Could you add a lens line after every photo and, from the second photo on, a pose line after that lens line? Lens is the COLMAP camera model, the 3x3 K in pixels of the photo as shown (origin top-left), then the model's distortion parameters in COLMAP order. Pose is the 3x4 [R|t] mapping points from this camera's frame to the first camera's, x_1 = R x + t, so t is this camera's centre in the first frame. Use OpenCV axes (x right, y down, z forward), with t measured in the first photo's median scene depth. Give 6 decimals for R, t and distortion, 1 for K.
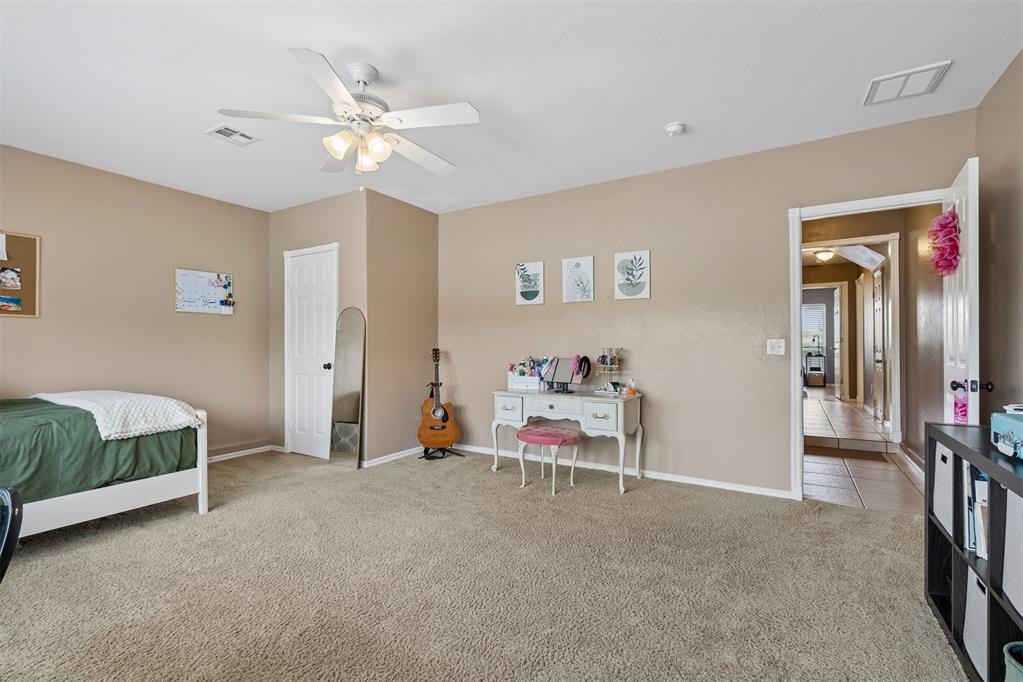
lens RADIAL K [[460.5, 0, 514.2], [0, 460.5, 345.2], [0, 0, 1]] dist [-0.001384, -0.000702]
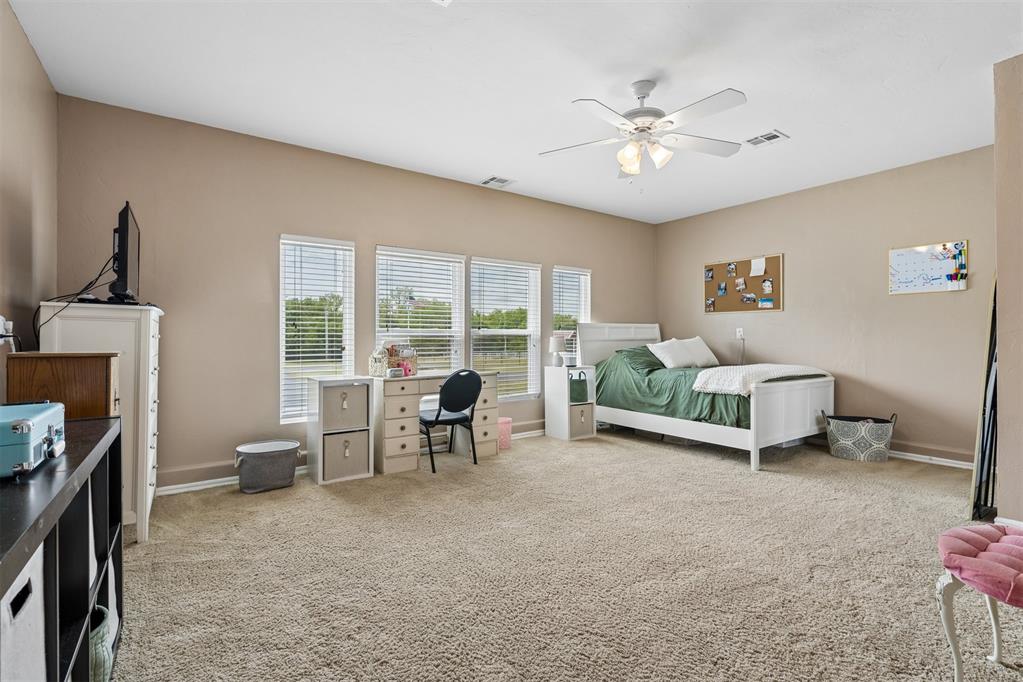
lens RADIAL K [[460.5, 0, 513.4], [0, 460.5, 336.9], [0, 0, 1]] dist [-0.001384, -0.000702]
pose [[-0.396967, -0.000432, -0.917833, 0.602728], [0.002992, 0.999994, -0.001765, 0.020448], [0.917828, -0.003447, -0.396964, 0.820342]]
